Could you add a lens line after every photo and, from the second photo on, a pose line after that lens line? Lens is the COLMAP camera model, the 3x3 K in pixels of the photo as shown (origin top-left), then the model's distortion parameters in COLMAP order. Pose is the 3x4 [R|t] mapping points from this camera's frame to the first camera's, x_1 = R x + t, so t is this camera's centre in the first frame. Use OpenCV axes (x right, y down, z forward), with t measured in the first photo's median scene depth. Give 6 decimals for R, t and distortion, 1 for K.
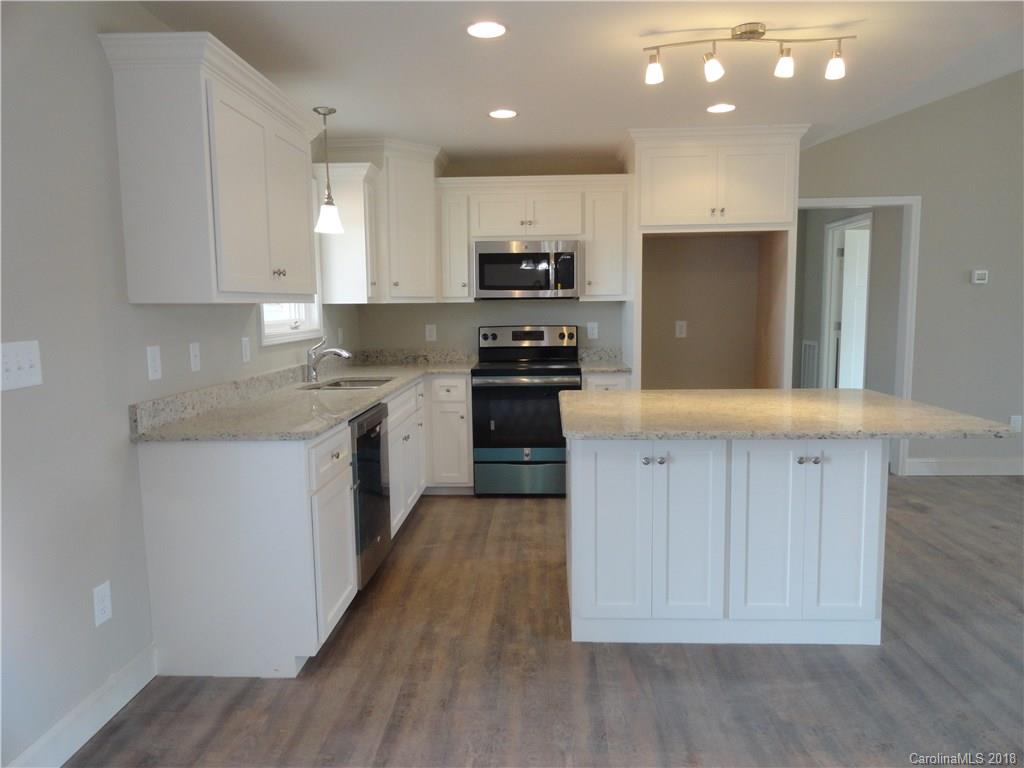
lens RADIAL K [[702.1, 0, 513.3], [0, 702.1, 387.6], [0, 0, 1]] dist [-0.003758, 0.007138]
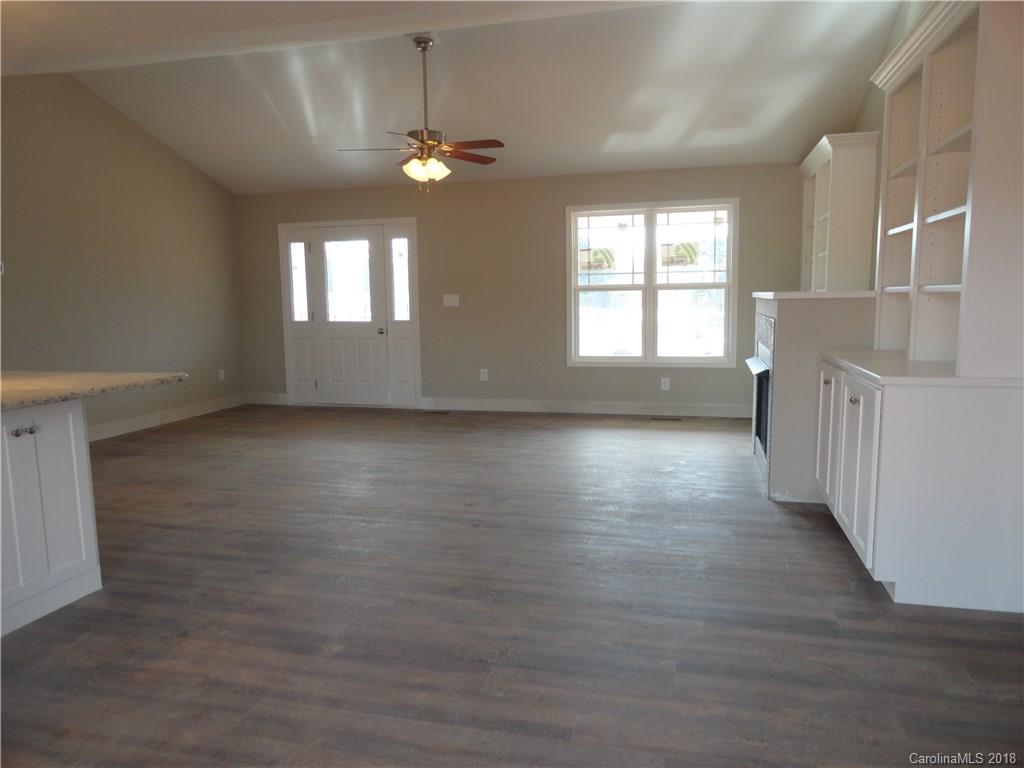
lens RADIAL K [[702.1, 0, 513.7], [0, 702.1, 384.1], [0, 0, 1]] dist [-0.003758, 0.007138]
pose [[0.206500, -0.106387, 0.972646, -0.367282], [0.124215, 0.988879, 0.081791, 0.038819], [-0.970530, 0.103927, 0.217418, 0.097249]]
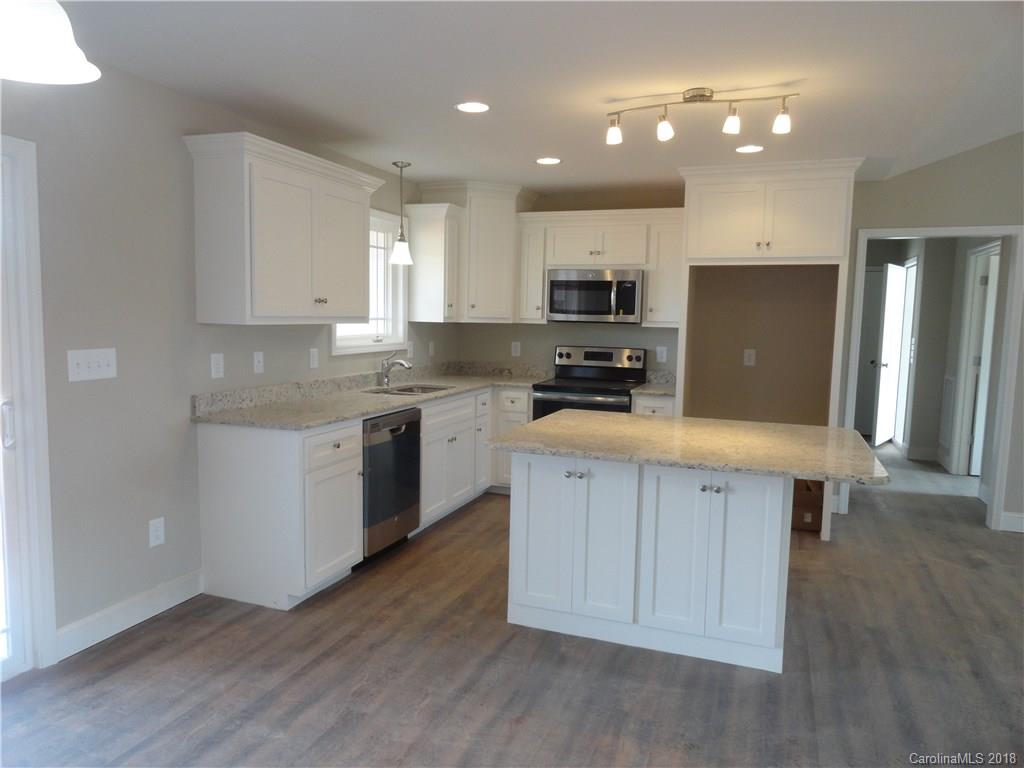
lens RADIAL K [[702.1, 0, 511.1], [0, 702.1, 386.0], [0, 0, 1]] dist [-0.003758, 0.007138]
pose [[0.950669, 0.064414, -0.303446, 0.414113], [-0.068805, 0.997623, -0.003789, -0.027614], [0.302480, 0.024481, 0.952841, -0.122786]]
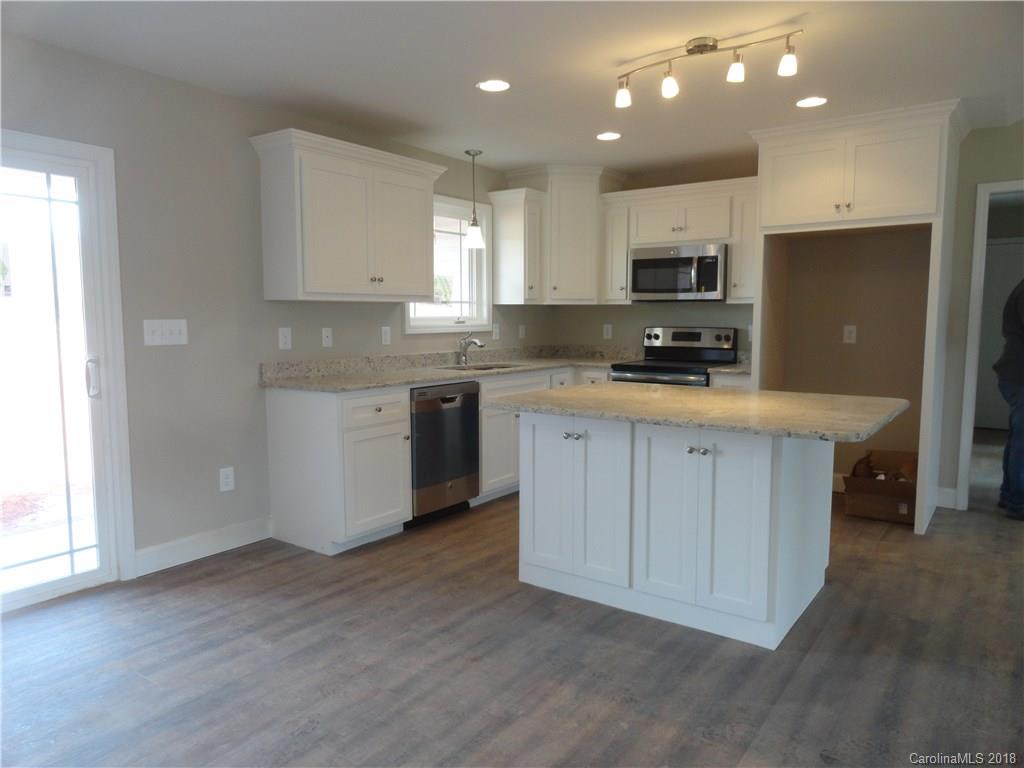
lens RADIAL K [[702.1, 0, 509.6], [0, 702.1, 388.0], [0, 0, 1]] dist [-0.003758, 0.007138]
pose [[0.835350, 0.068654, -0.545415, 0.697221], [-0.073901, 0.997189, 0.012334, 0.016685], [0.544729, 0.030004, 0.838075, -0.030567]]
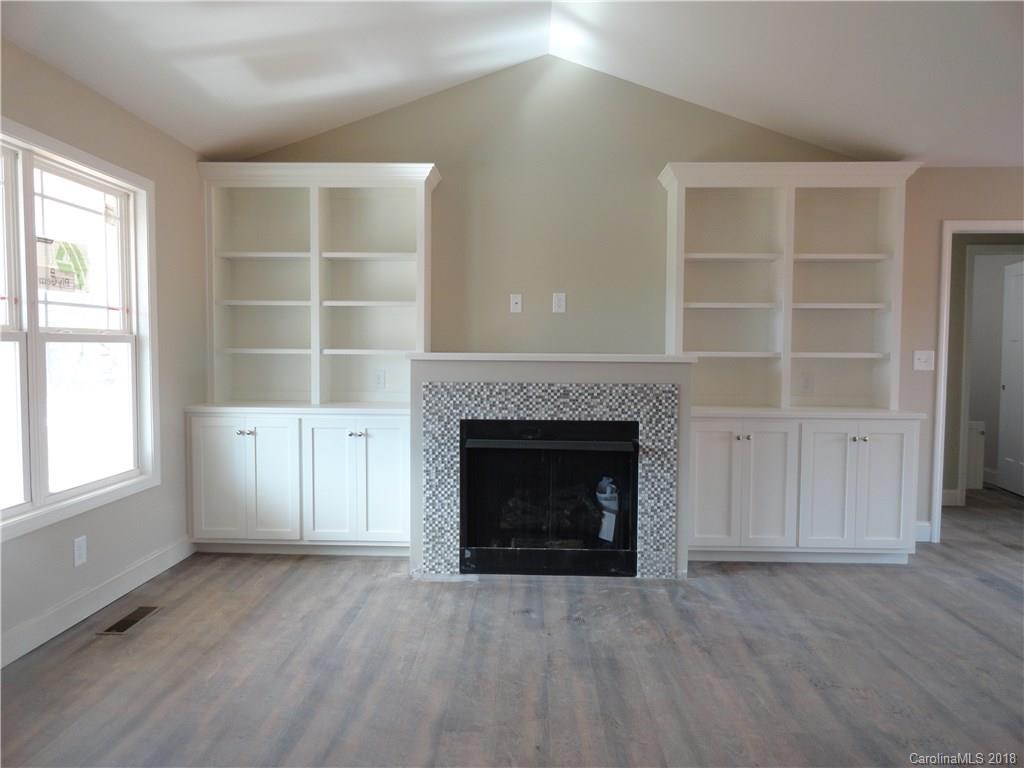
lens RADIAL K [[702.1, 0, 512.0], [0, 702.1, 387.2], [0, 0, 1]] dist [-0.003758, 0.007138]
pose [[-0.999853, 0.009372, -0.014375, 1.498670], [0.006773, 0.985211, 0.171209, -0.135061], [0.015767, 0.171086, -0.985130, 1.190756]]
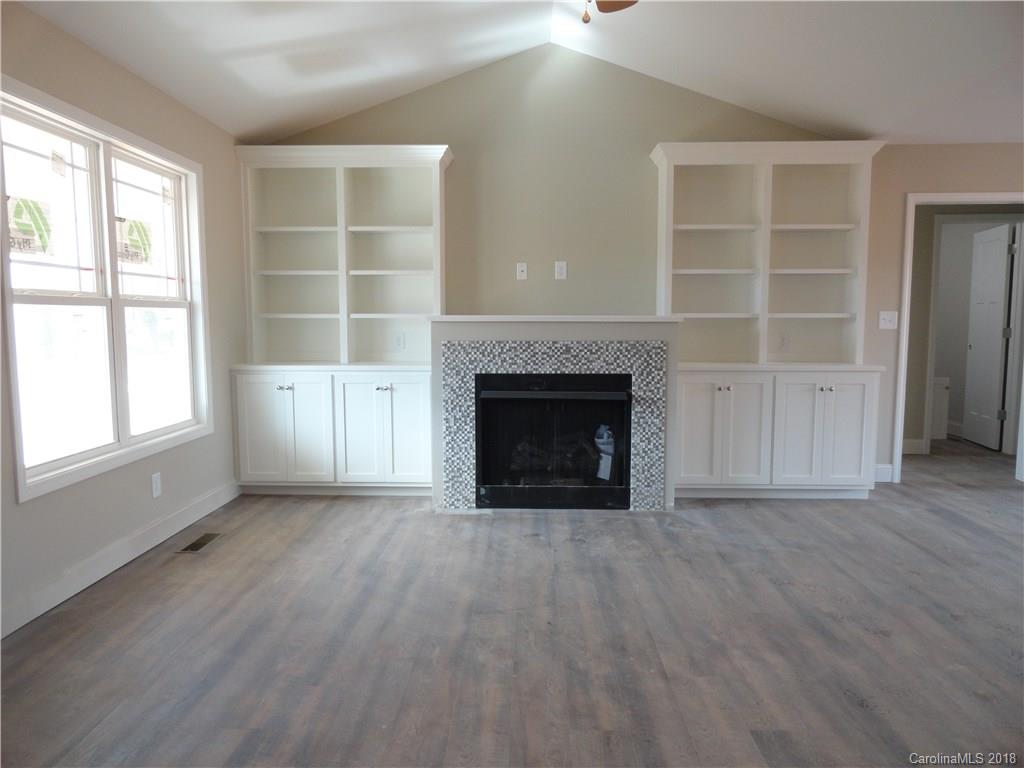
lens RADIAL K [[702.1, 0, 510.4], [0, 702.1, 387.4], [0, 0, 1]] dist [-0.003758, 0.007138]
pose [[-0.999739, 0.017573, -0.014612, 1.525244], [0.014069, 0.977071, 0.212447, -0.140356], [0.018010, 0.212186, -0.977063, 1.382224]]
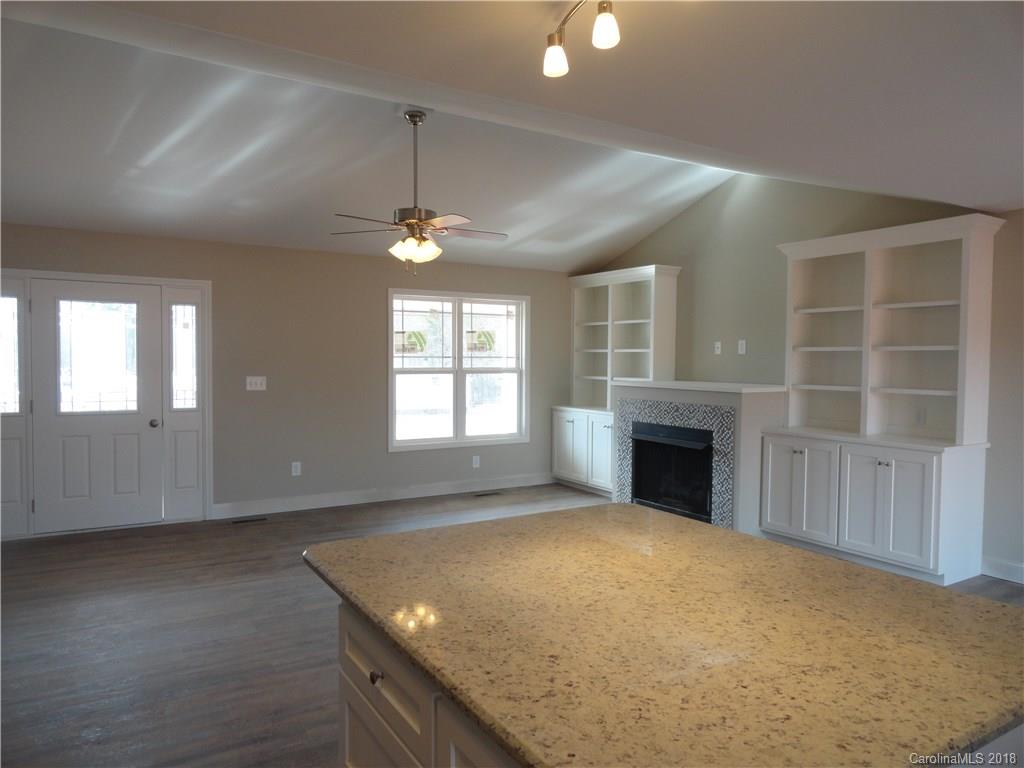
lens RADIAL K [[702.1, 0, 512.0], [0, 702.1, 382.2], [0, 0, 1]] dist [-0.003758, 0.007138]
pose [[-0.565293, -0.017379, 0.824707, -0.090159], [0.096256, 0.991558, 0.086873, -0.206036], [-0.819255, 0.128492, -0.558848, 1.453343]]
